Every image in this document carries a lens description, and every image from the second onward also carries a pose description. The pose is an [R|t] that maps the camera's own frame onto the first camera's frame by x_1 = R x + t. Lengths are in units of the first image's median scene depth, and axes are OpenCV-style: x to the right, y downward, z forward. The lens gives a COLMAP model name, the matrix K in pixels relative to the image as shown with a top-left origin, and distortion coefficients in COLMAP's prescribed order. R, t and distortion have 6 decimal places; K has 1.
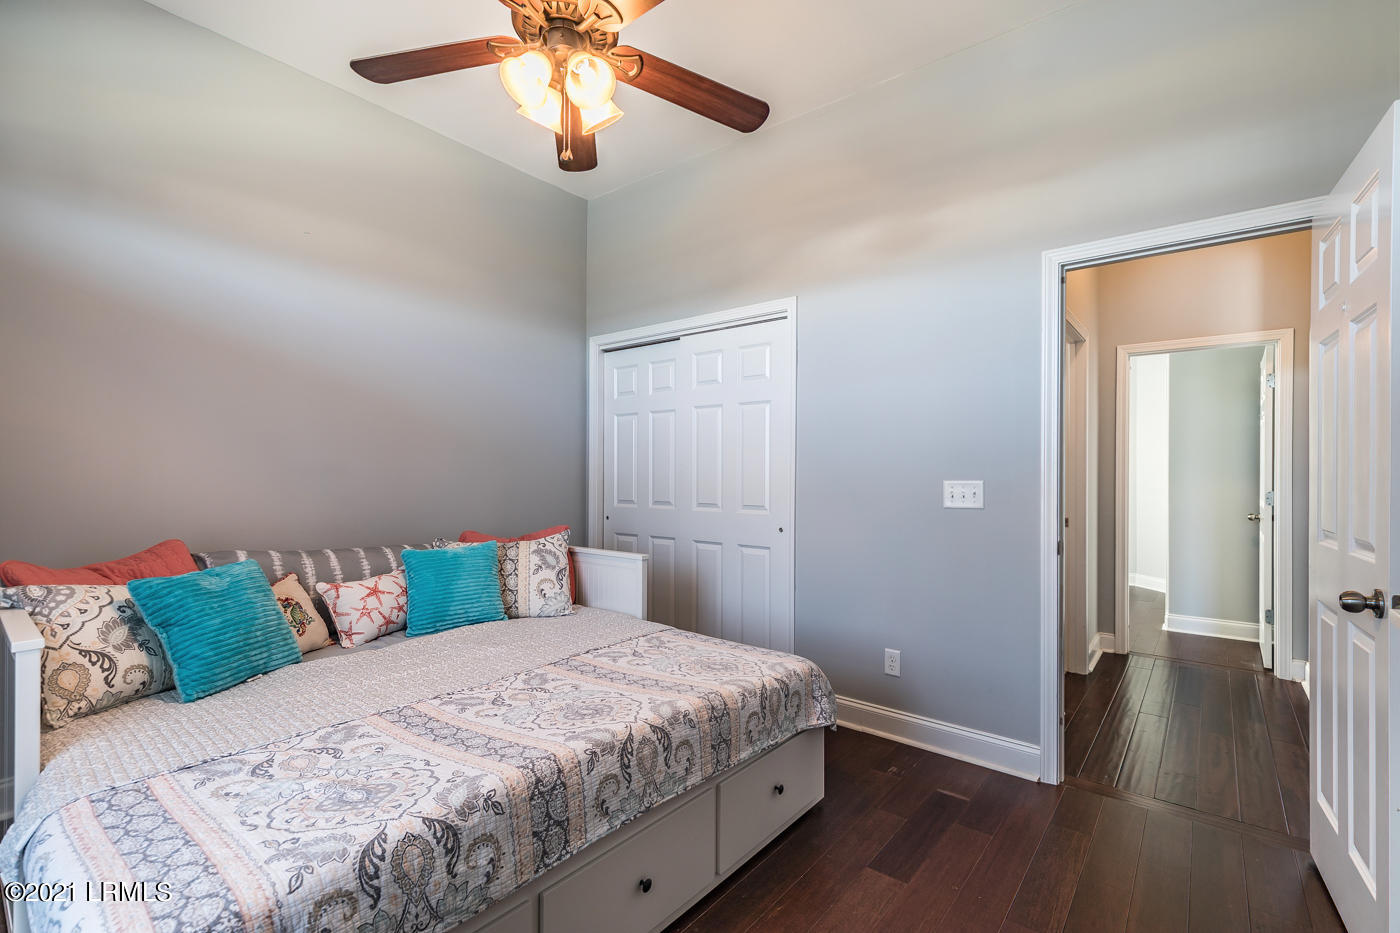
lens RADIAL K [[626.6, 0, 728.1], [0, 626.6, 472.8], [0, 0, 1]] dist [0.010738, -0.002972]
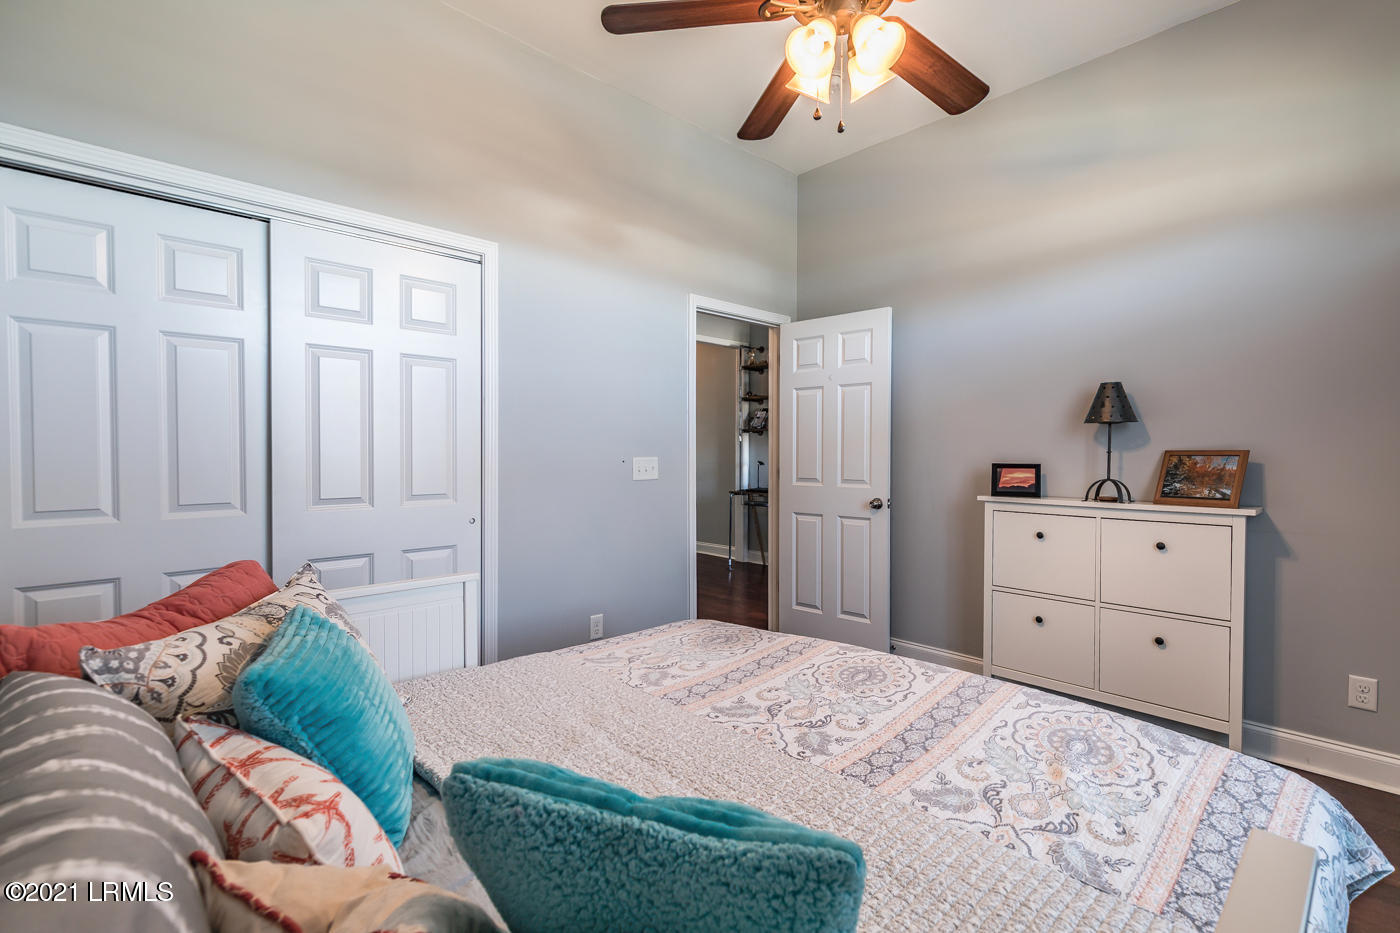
lens RADIAL K [[626.6, 0, 714.9], [0, 626.6, 464.0], [0, 0, 1]] dist [0.010738, -0.002972]
pose [[0.146641, -0.022863, 0.988926, -1.111918], [-0.001222, 0.999728, 0.023294, -0.004443], [-0.989189, -0.004625, 0.146573, 0.926889]]
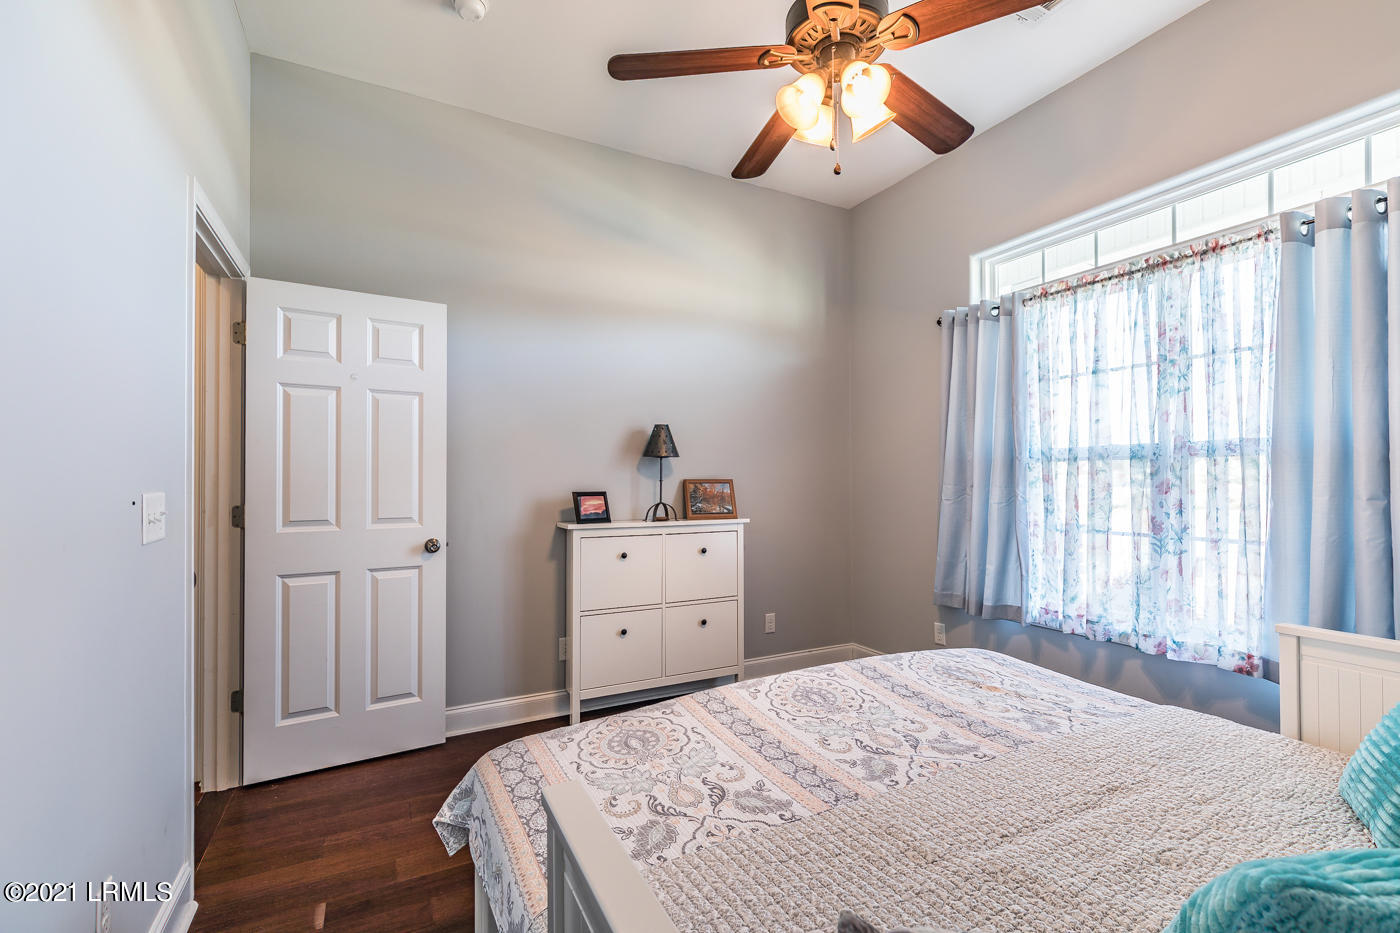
lens RADIAL K [[626.6, 0, 706.2], [0, 626.6, 472.7], [0, 0, 1]] dist [0.010738, -0.002972]
pose [[-0.906189, 0.002044, 0.422867, -0.439566], [-0.003395, 0.999921, -0.012107, -0.000989], [-0.422859, -0.012406, -0.906111, 1.770495]]
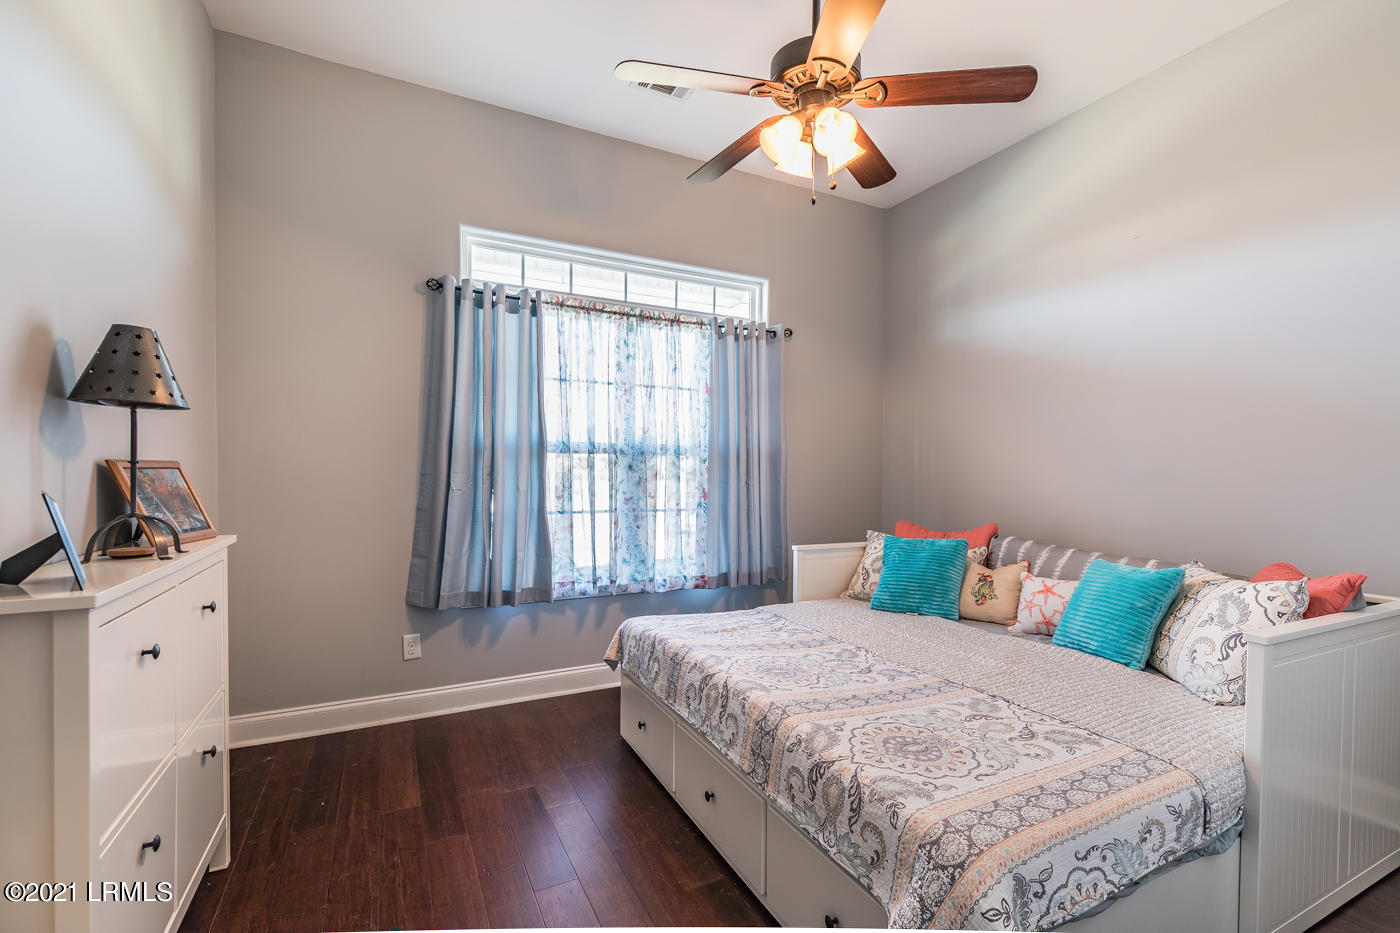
lens RADIAL K [[626.6, 0, 706.2], [0, 626.6, 480.7], [0, 0, 1]] dist [0.010738, -0.002972]
pose [[-0.425896, 0.002203, -0.904769, 0.776731], [-0.013260, 0.999874, 0.008677, 0.007188], [0.904675, 0.015693, -0.425814, 1.170999]]
